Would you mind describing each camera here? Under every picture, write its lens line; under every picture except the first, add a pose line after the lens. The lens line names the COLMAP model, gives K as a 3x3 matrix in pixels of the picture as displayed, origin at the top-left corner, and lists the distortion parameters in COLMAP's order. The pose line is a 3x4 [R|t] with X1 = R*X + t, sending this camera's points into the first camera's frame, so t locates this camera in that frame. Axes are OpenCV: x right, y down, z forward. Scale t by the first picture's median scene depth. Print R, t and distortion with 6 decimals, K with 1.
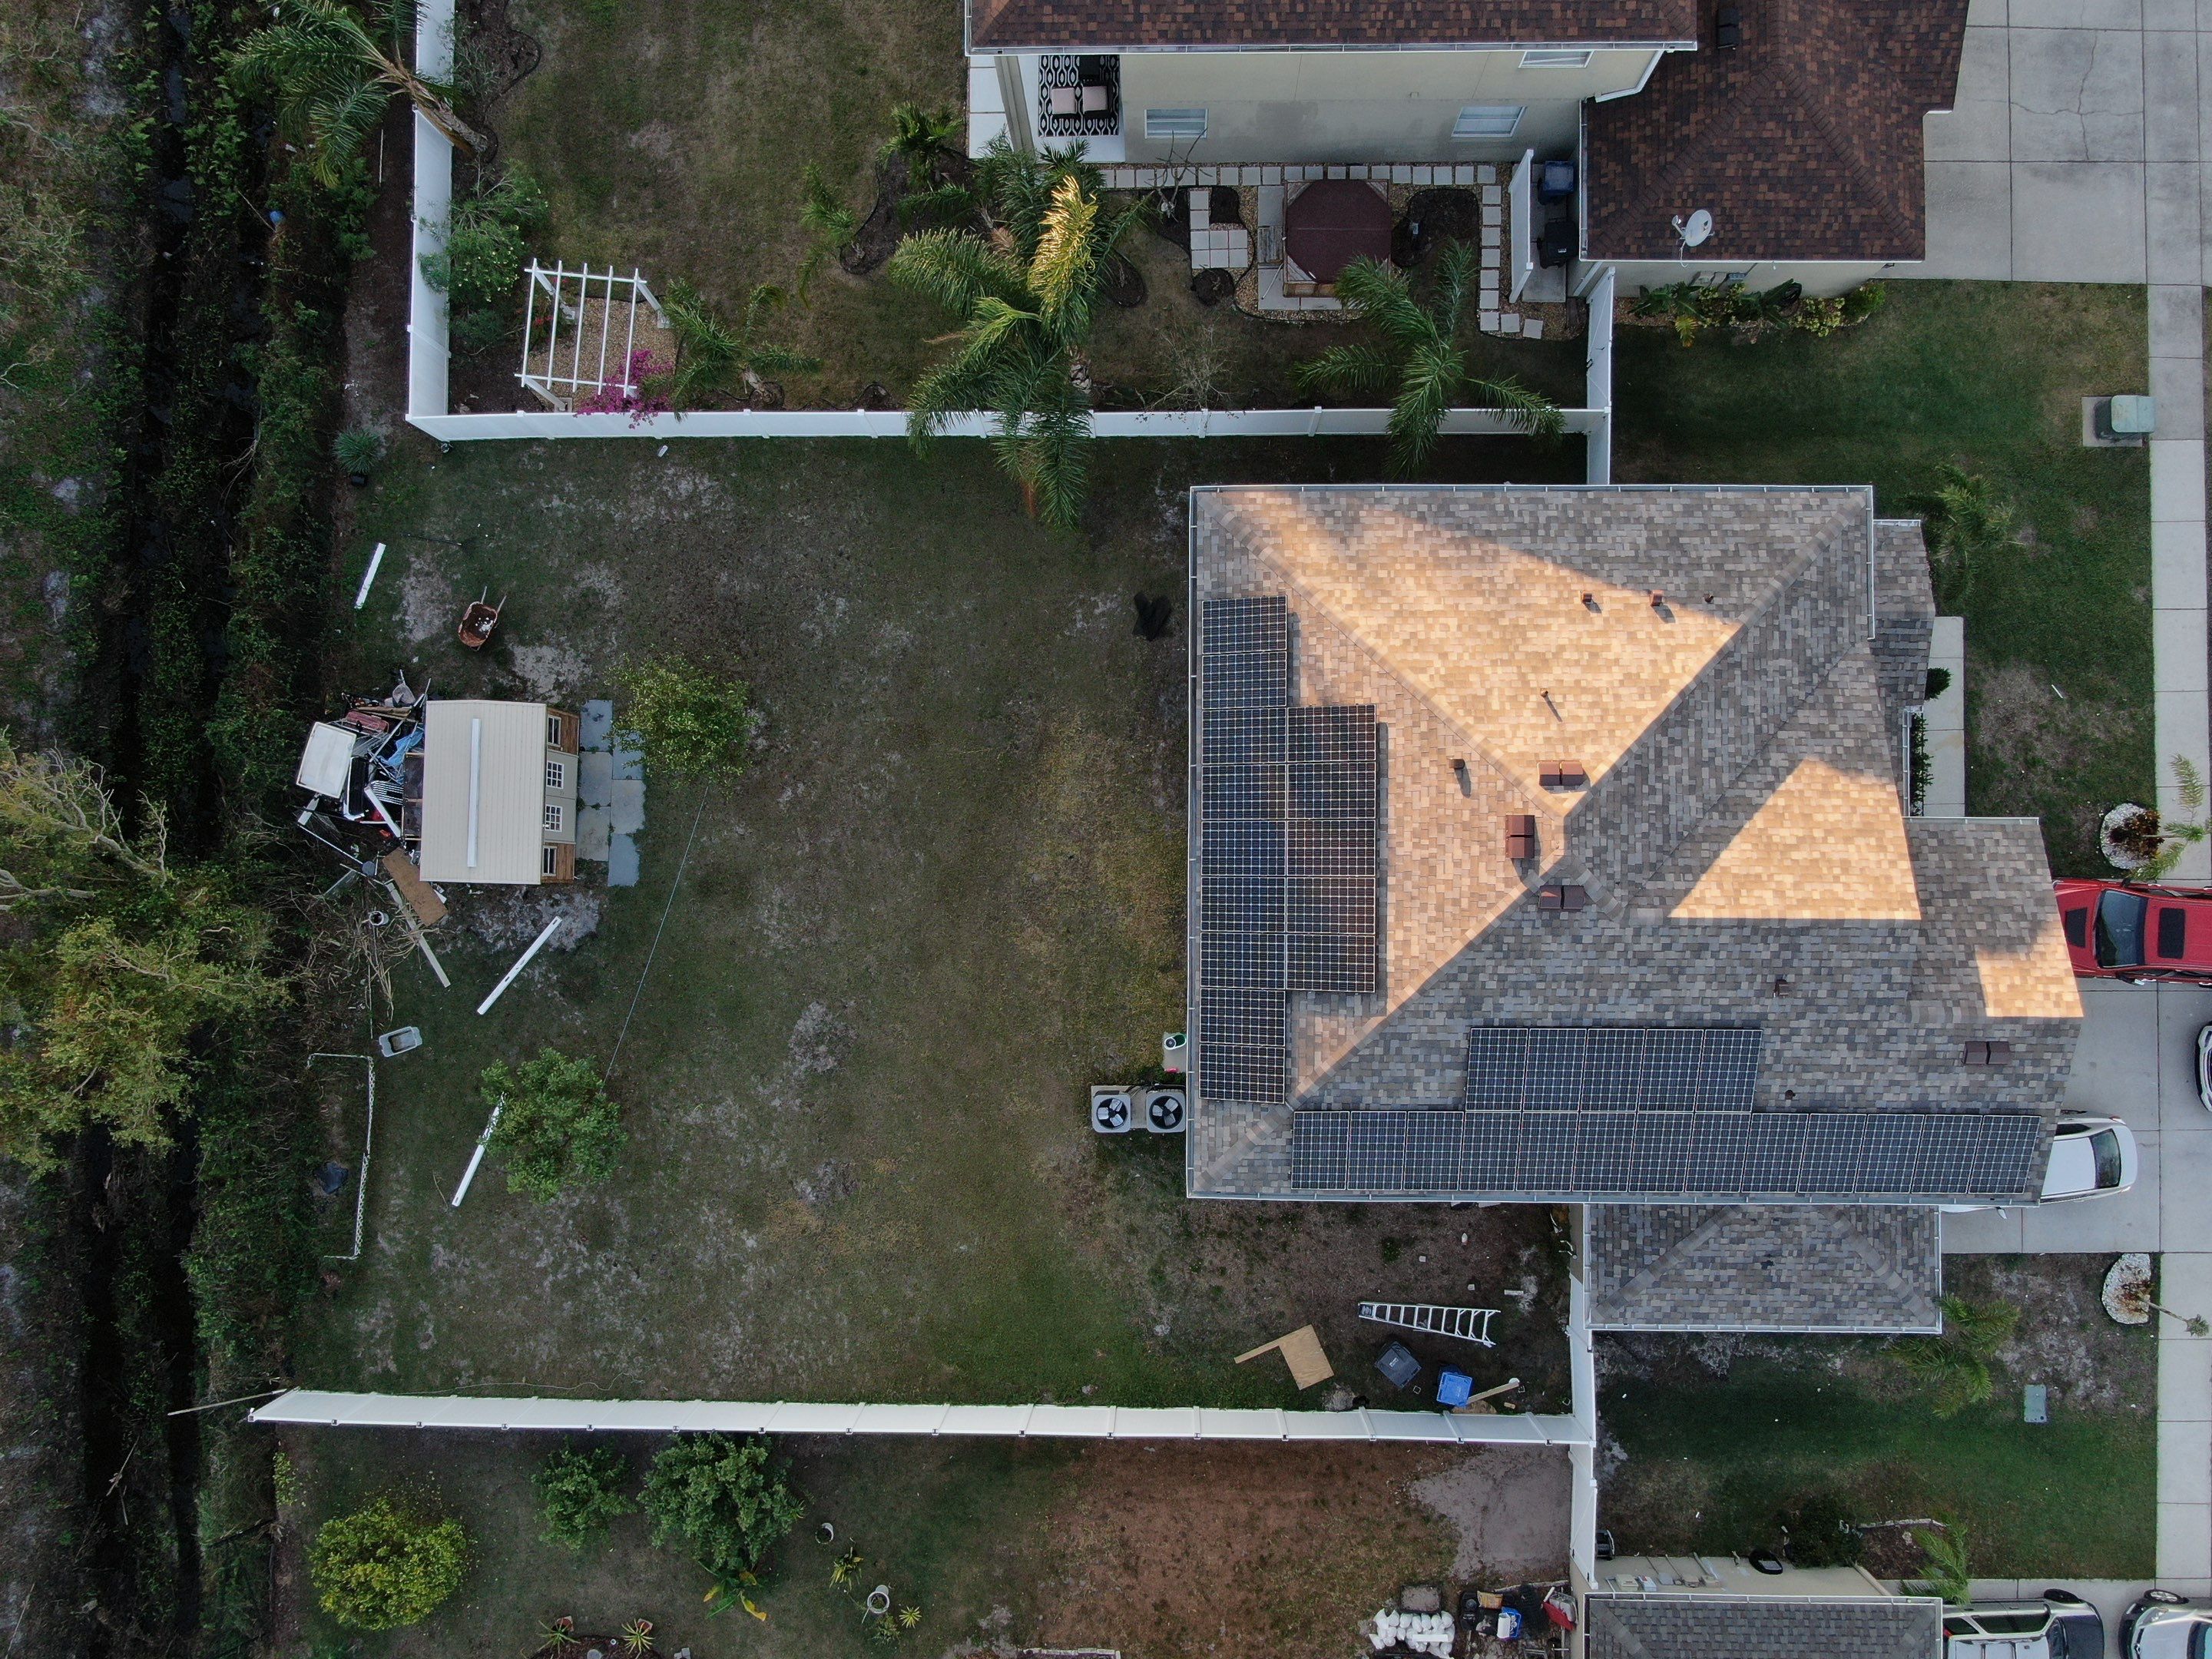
lens RADIAL K [[1693.1, 0, 1113.2], [0, 1693.1, 828.4], [0, 0, 1]] dist [-0.019591, 0.009600]
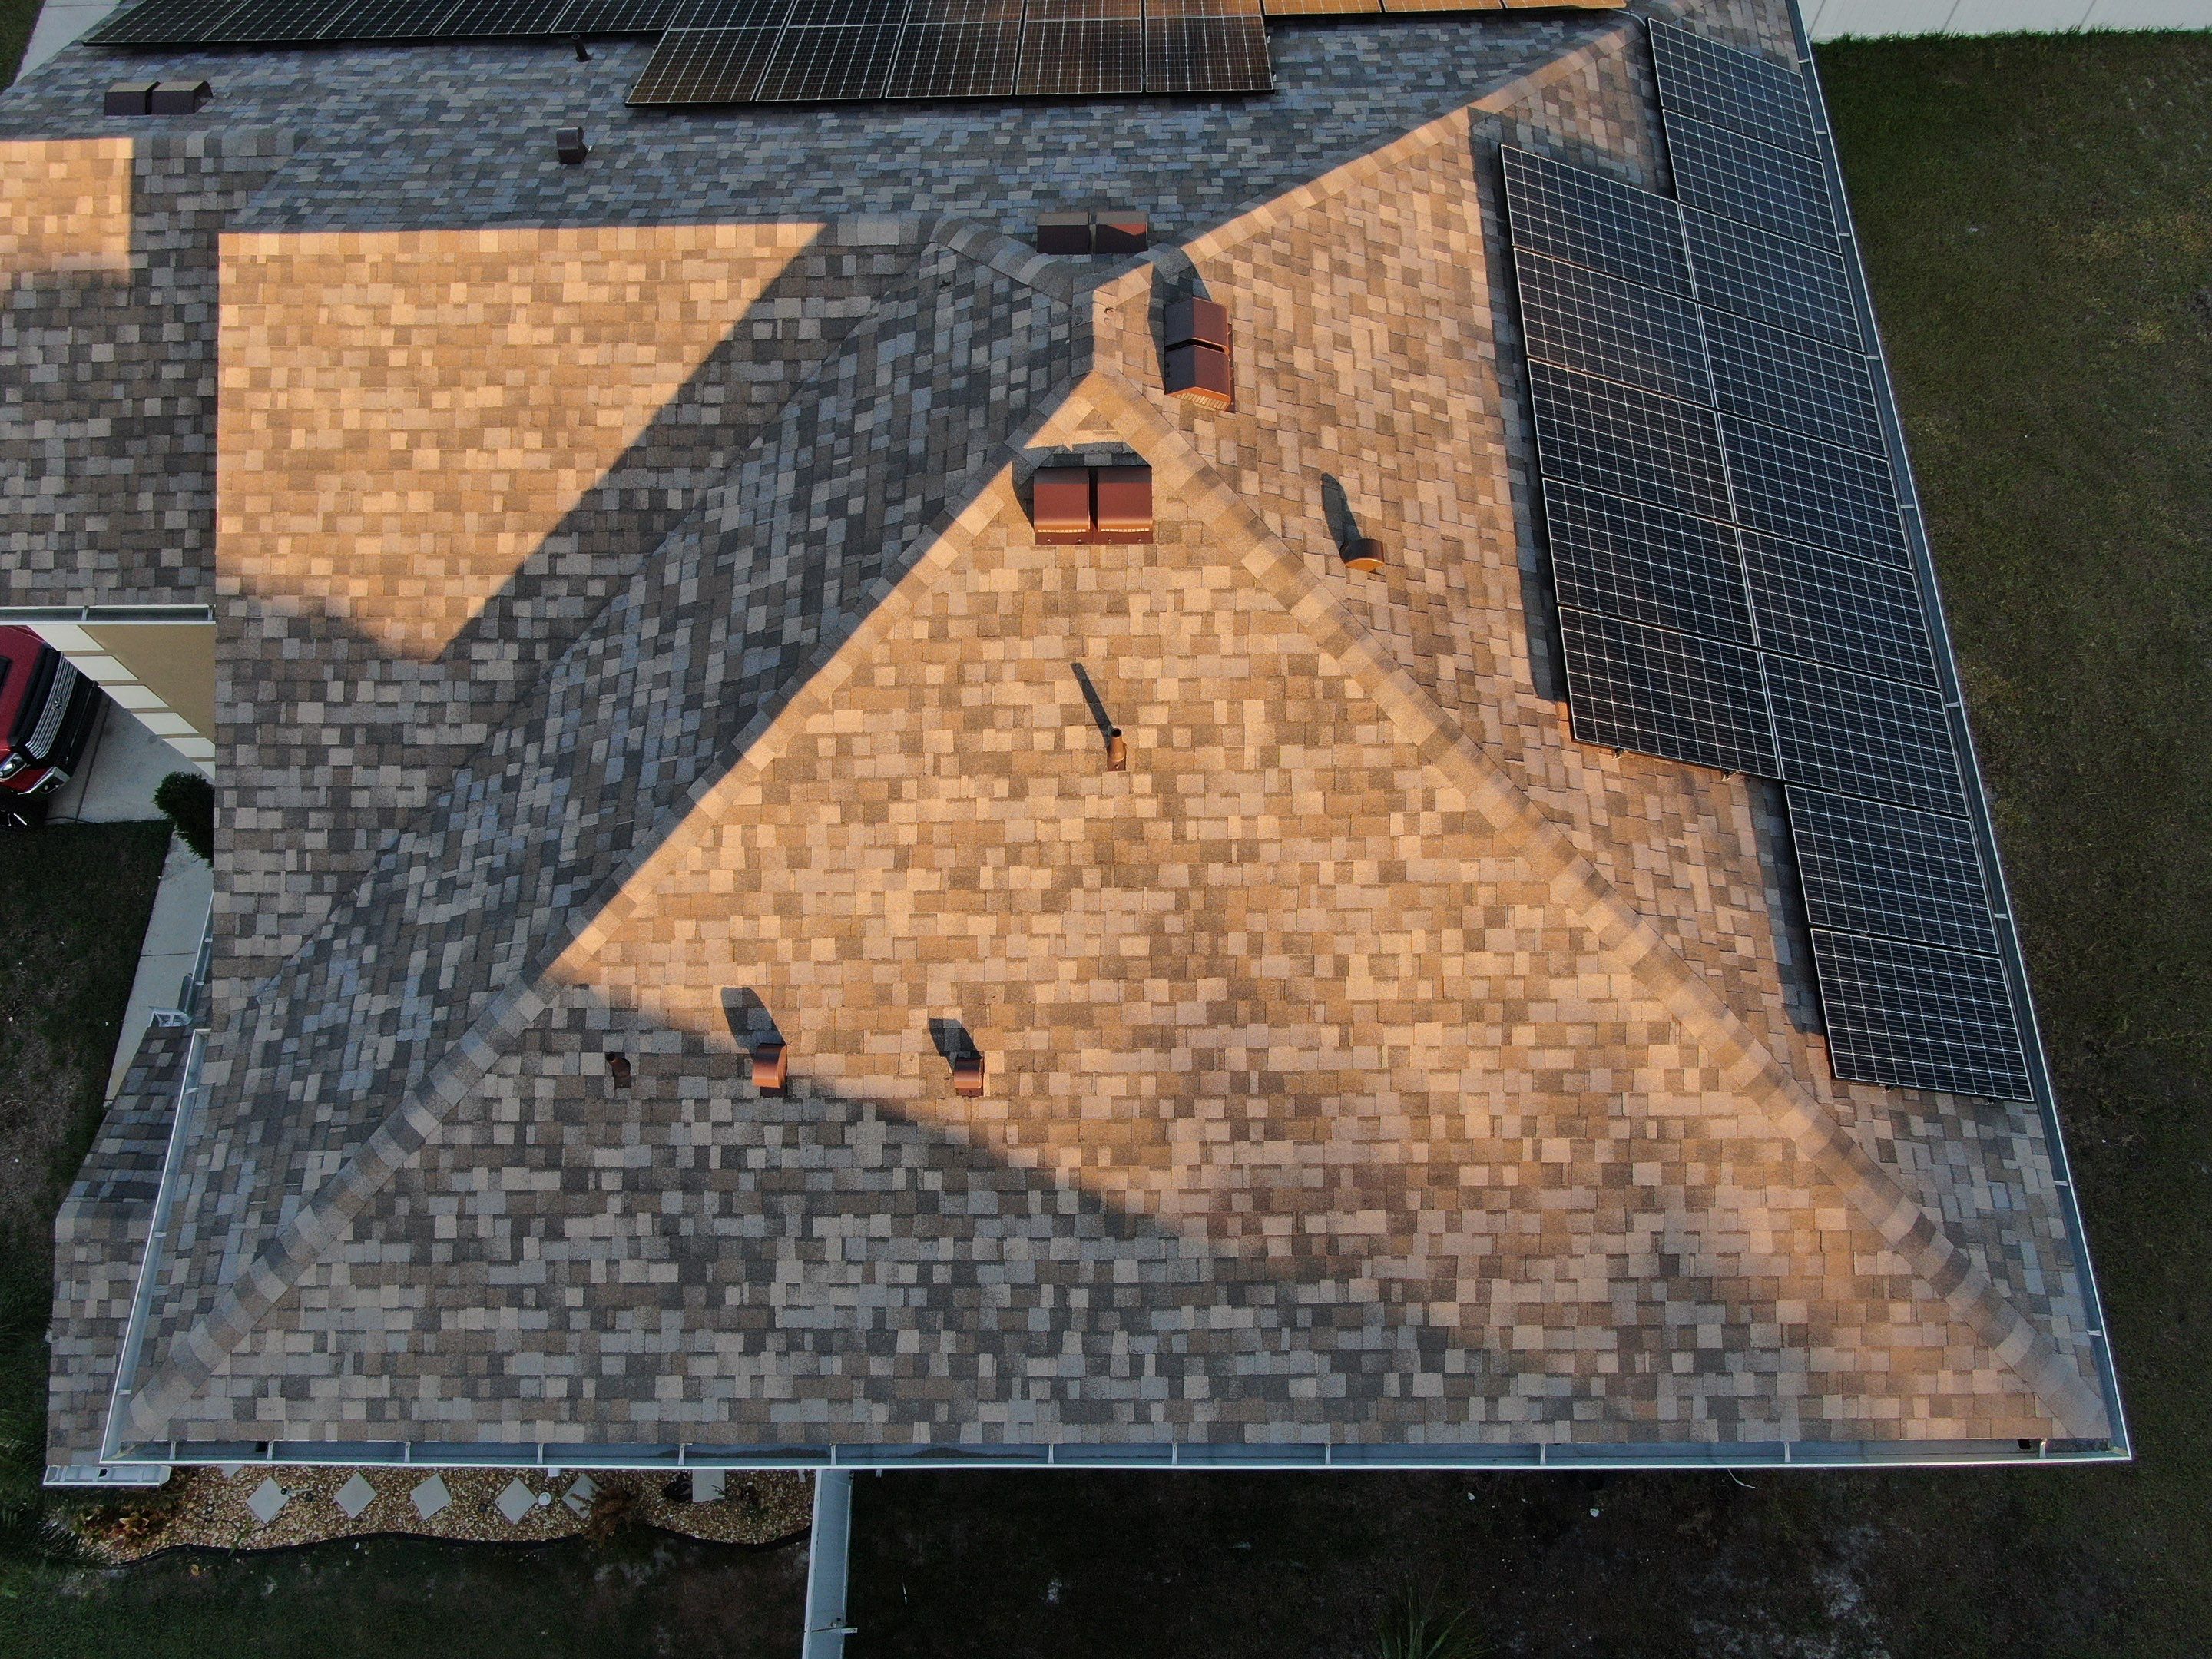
lens RADIAL K [[1700.5, 0, 1105.2], [0, 1700.5, 830.1], [0, 0, 1]] dist [-0.028450, 0.011925]
pose [[-0.998342, 0.027147, 0.050767, 0.235487], [-0.002163, -0.898899, 0.438150, -0.246615], [0.057529, 0.437314, 0.897467, 0.675900]]
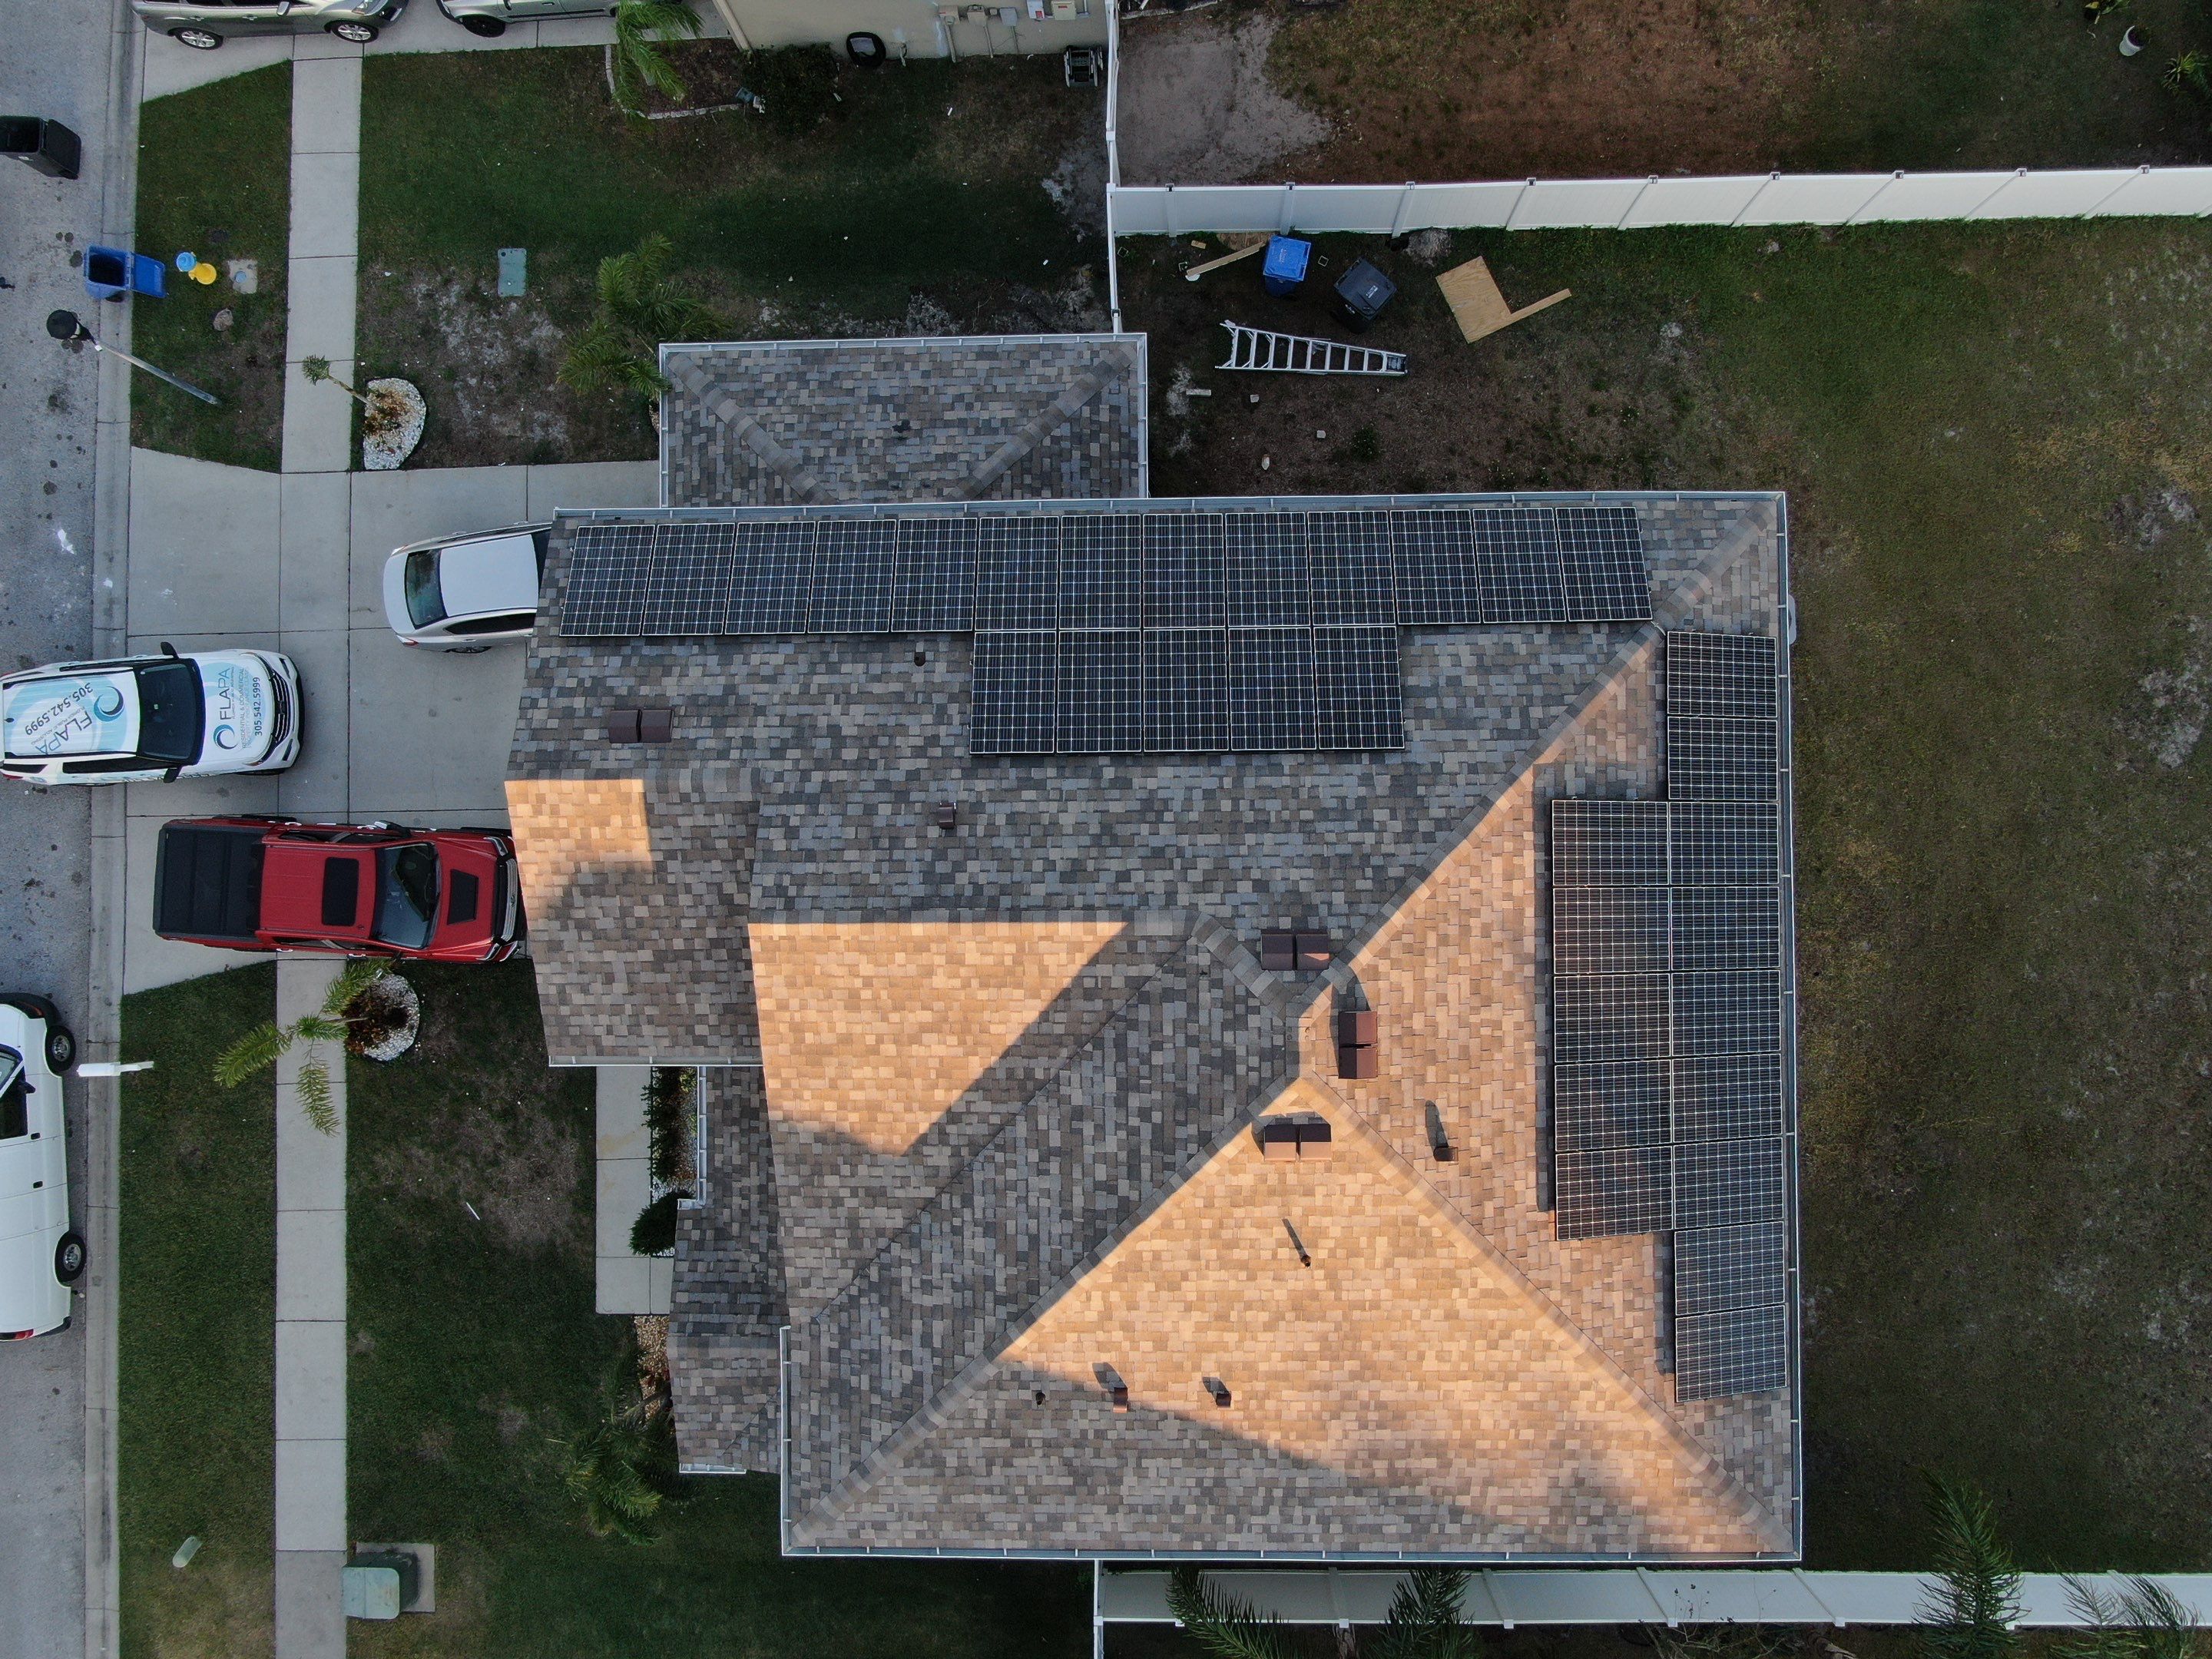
lens RADIAL K [[1693.1, 0, 1107.1], [0, 1693.1, 834.2], [0, 0, 1]] dist [-0.029437, 0.018408]
pose [[-0.997513, 0.014995, 0.068876, 0.279178], [-0.010857, -0.998135, 0.060065, 0.045544], [0.069648, 0.059167, 0.995815, 0.330067]]
